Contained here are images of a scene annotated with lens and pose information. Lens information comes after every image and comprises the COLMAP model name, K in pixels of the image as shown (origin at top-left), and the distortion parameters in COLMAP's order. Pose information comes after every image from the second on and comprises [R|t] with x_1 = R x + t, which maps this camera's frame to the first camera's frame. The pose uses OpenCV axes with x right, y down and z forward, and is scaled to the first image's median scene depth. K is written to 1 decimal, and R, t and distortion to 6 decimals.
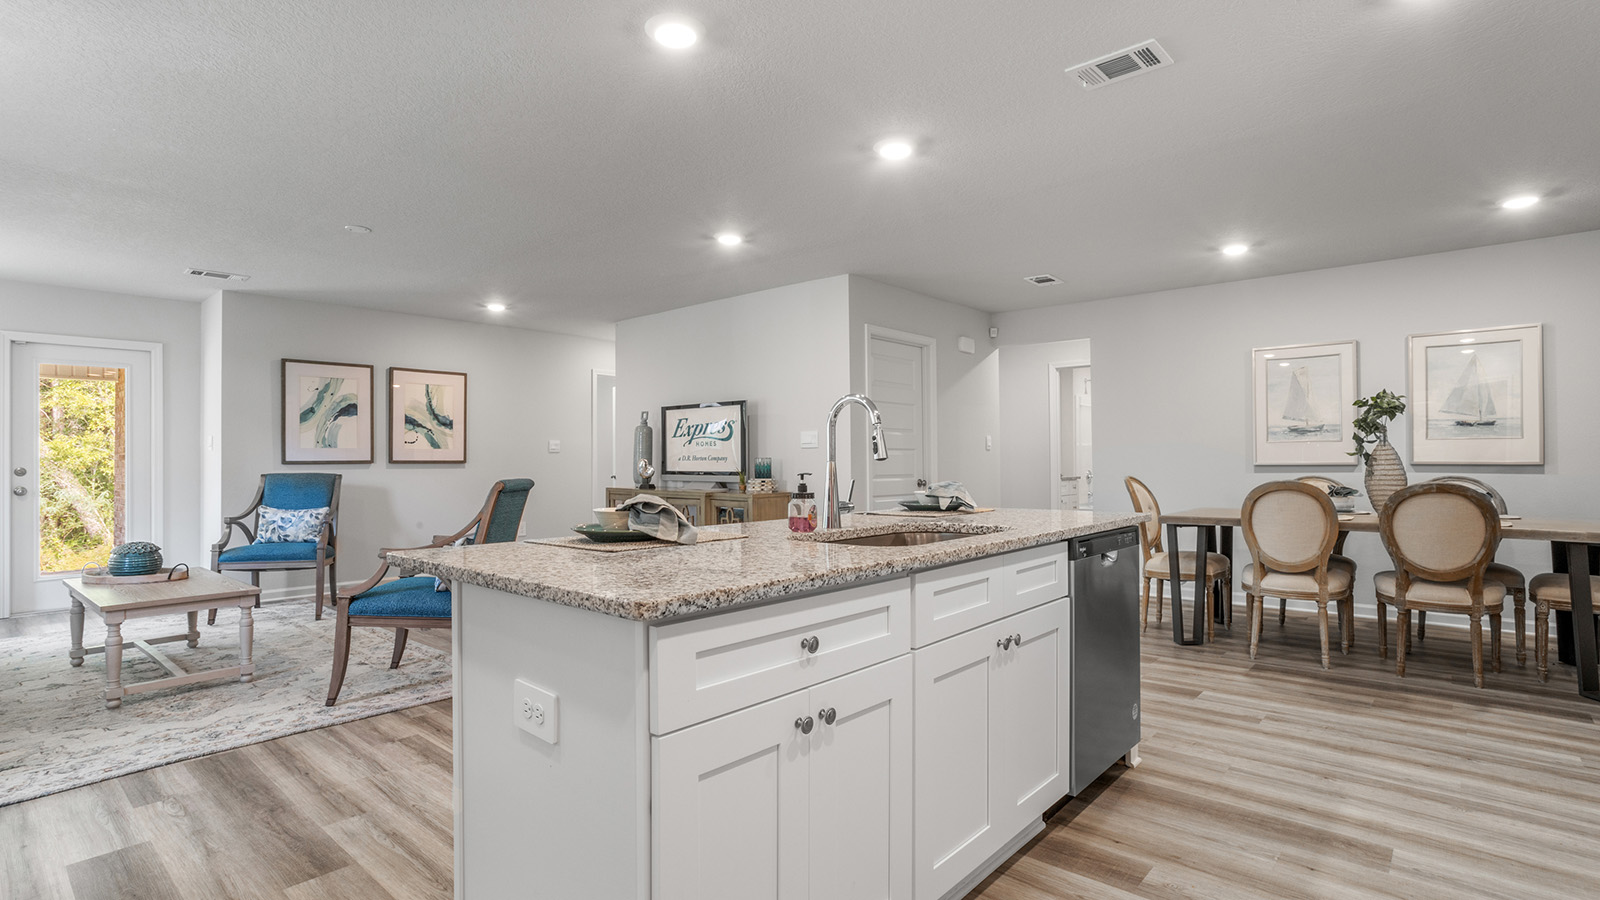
lens RADIAL K [[793.7, 0, 790.3], [0, 793.7, 447.0], [0, 0, 1]] dist [-0.015163, 0.001963]
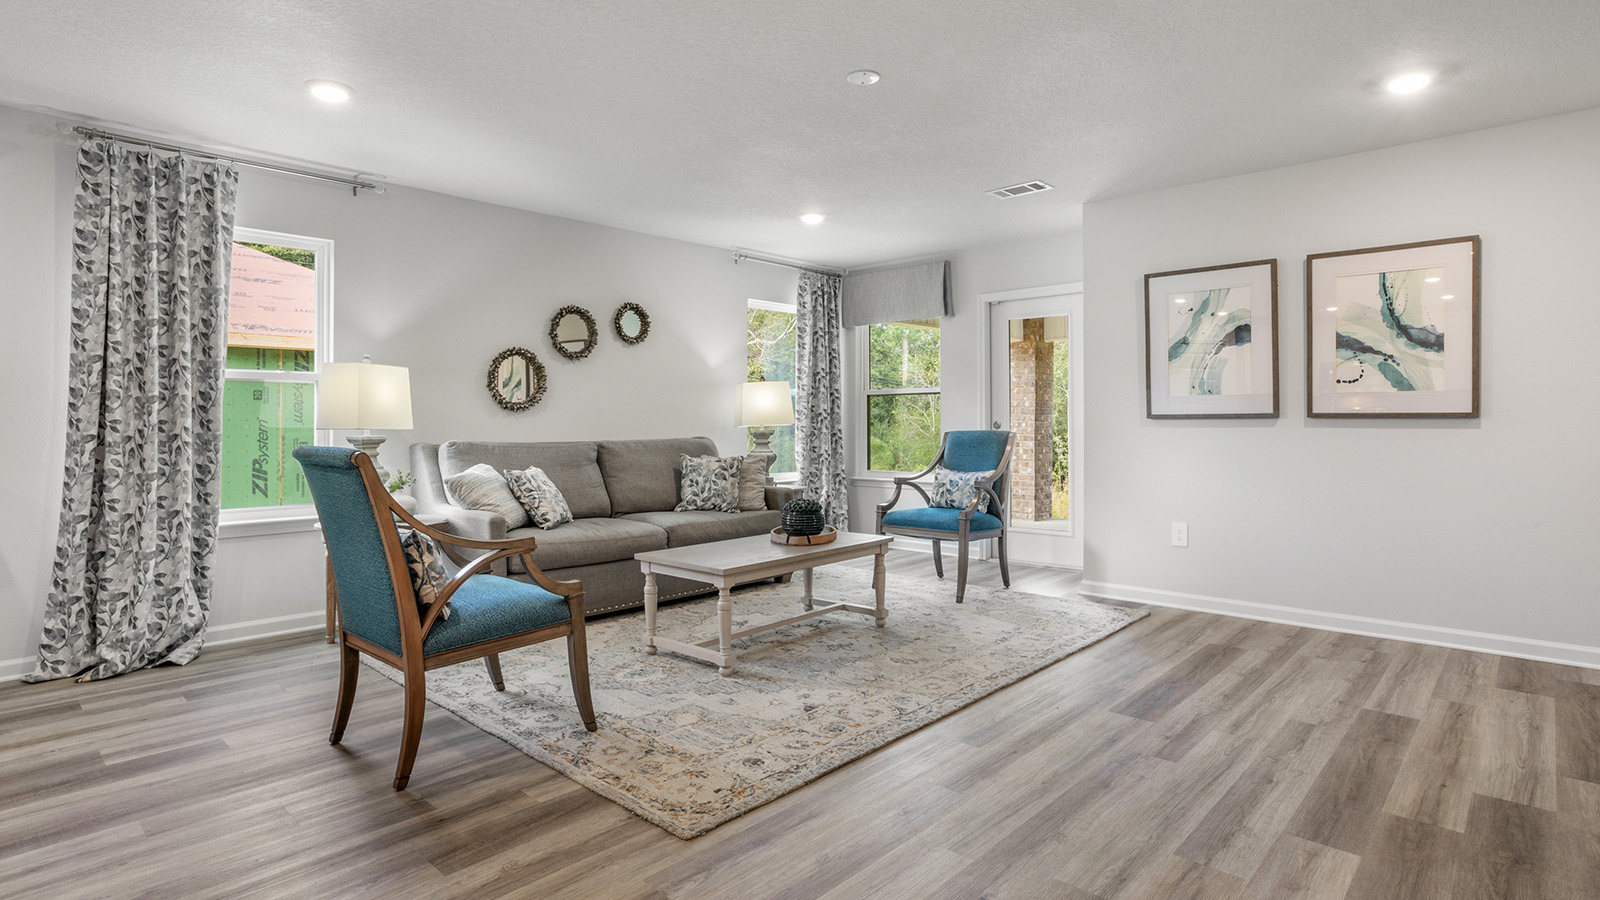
lens RADIAL K [[793.7, 0, 763.4], [0, 793.7, 424.5], [0, 0, 1]] dist [-0.015163, 0.001963]
pose [[-0.005483, 0.009093, -0.999944, 0.131769], [0.015803, 0.999835, 0.009005, 0.020619], [0.999860, -0.015752, -0.005626, 0.871919]]
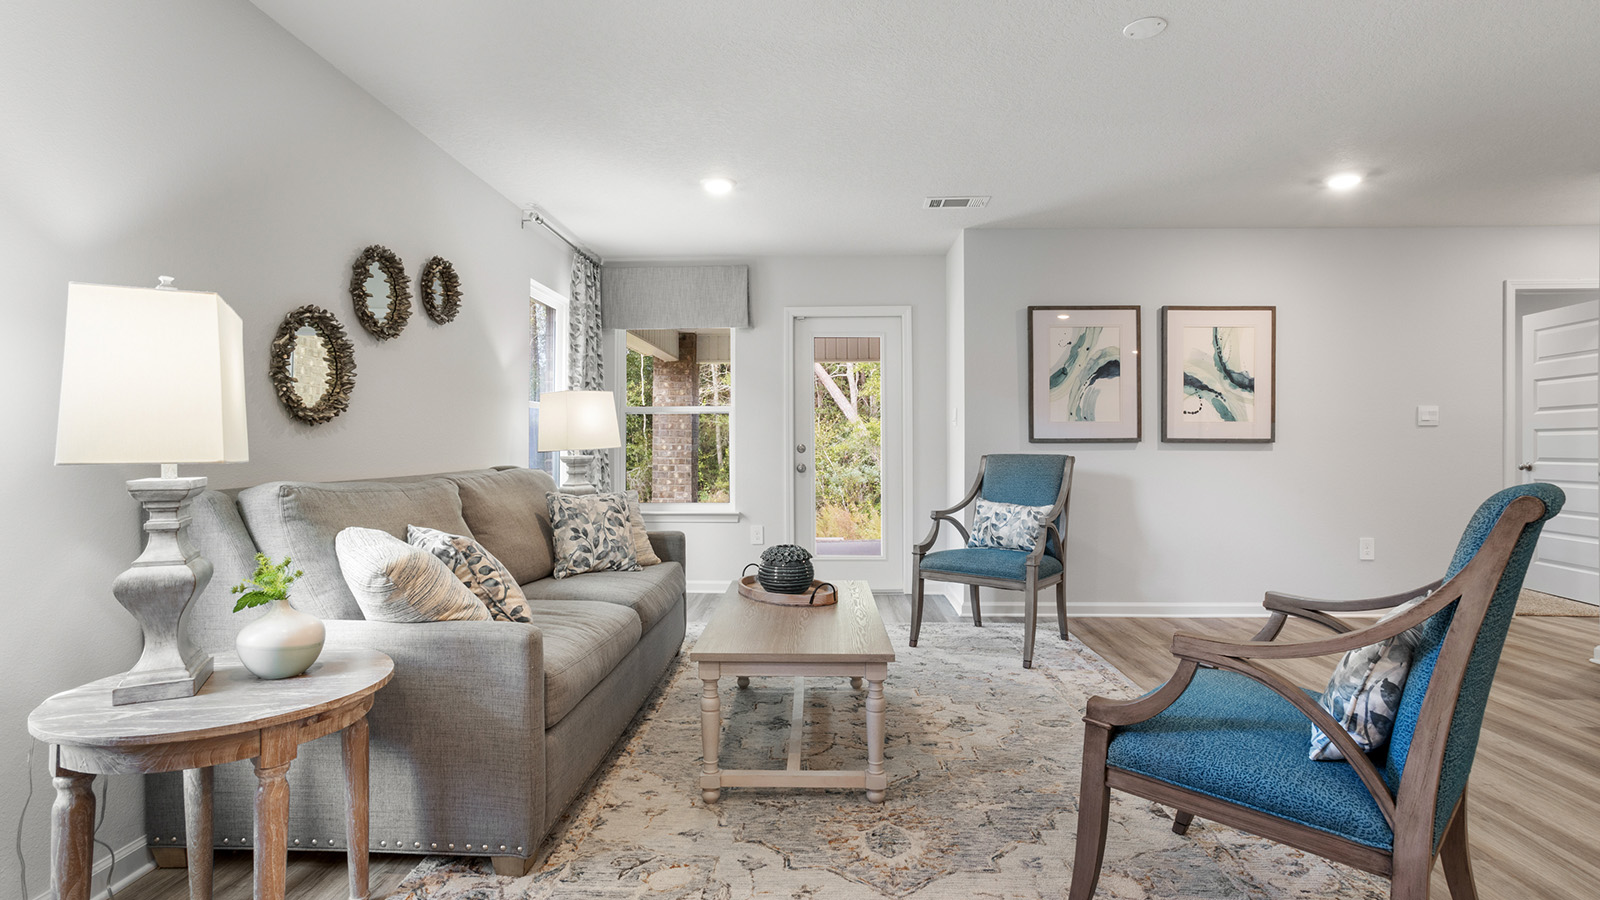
lens RADIAL K [[793.7, 0, 820.4], [0, 793.7, 442.2], [0, 0, 1]] dist [-0.015163, 0.001963]
pose [[0.652518, 0.004767, -0.757758, -0.247648], [0.006515, 0.999908, 0.011901, 0.015109], [0.757745, -0.012702, 0.652427, 0.444866]]
